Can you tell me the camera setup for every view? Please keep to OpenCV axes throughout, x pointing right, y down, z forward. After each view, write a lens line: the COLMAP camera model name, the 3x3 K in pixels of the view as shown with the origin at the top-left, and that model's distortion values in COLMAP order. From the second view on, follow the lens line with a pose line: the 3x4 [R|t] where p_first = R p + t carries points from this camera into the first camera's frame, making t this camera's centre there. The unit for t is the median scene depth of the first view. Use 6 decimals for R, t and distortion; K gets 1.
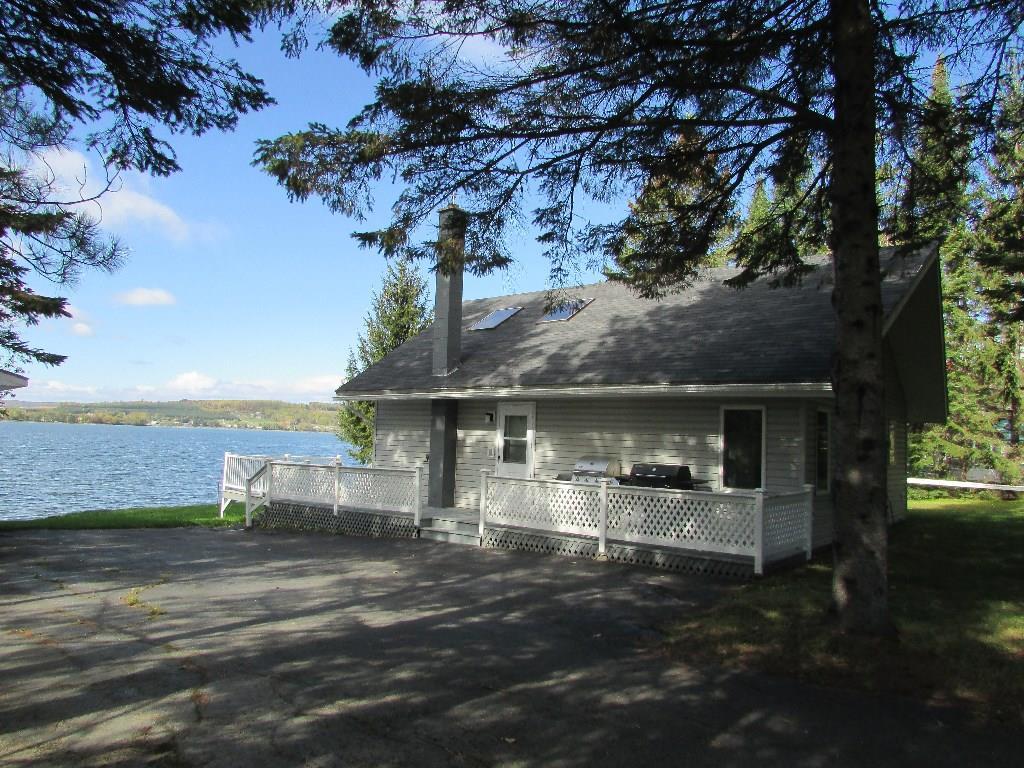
lens RADIAL K [[728.5, 0, 510.4], [0, 728.5, 383.7], [0, 0, 1]] dist [-0.041447, 0.025291]
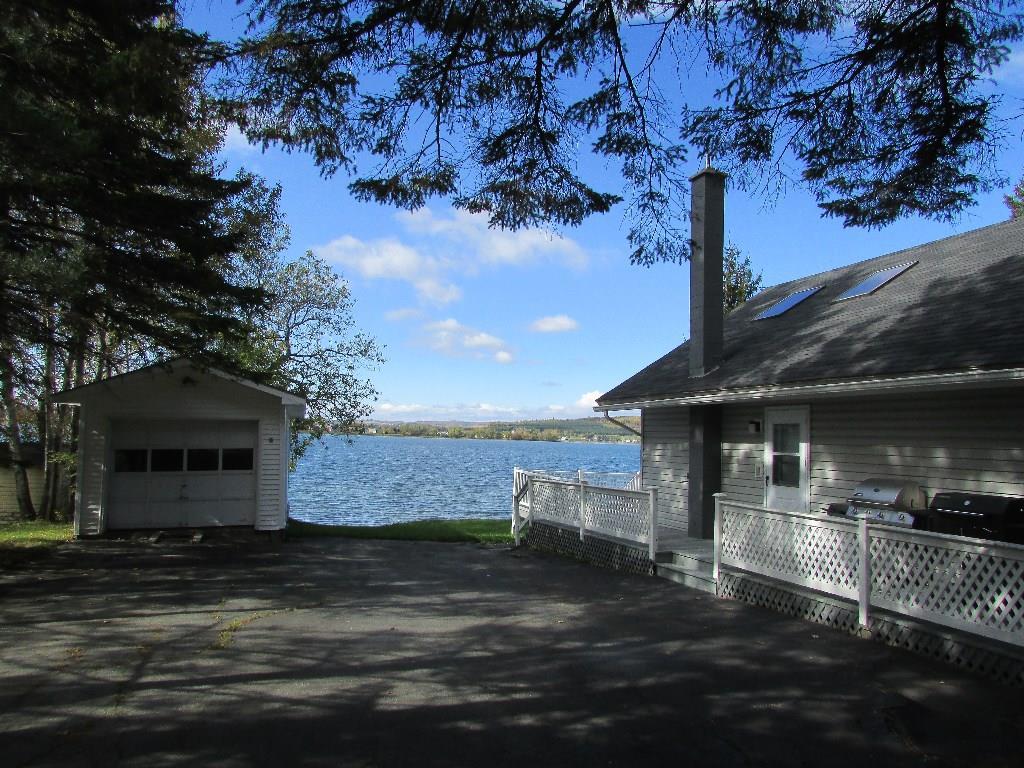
lens RADIAL K [[728.5, 0, 503.5], [0, 728.5, 384.0], [0, 0, 1]] dist [-0.041447, 0.025291]
pose [[0.856738, -0.046225, -0.513676, 0.171496], [0.036324, 0.998910, -0.029309, 0.016303], [0.514471, 0.006451, 0.857484, 0.233079]]
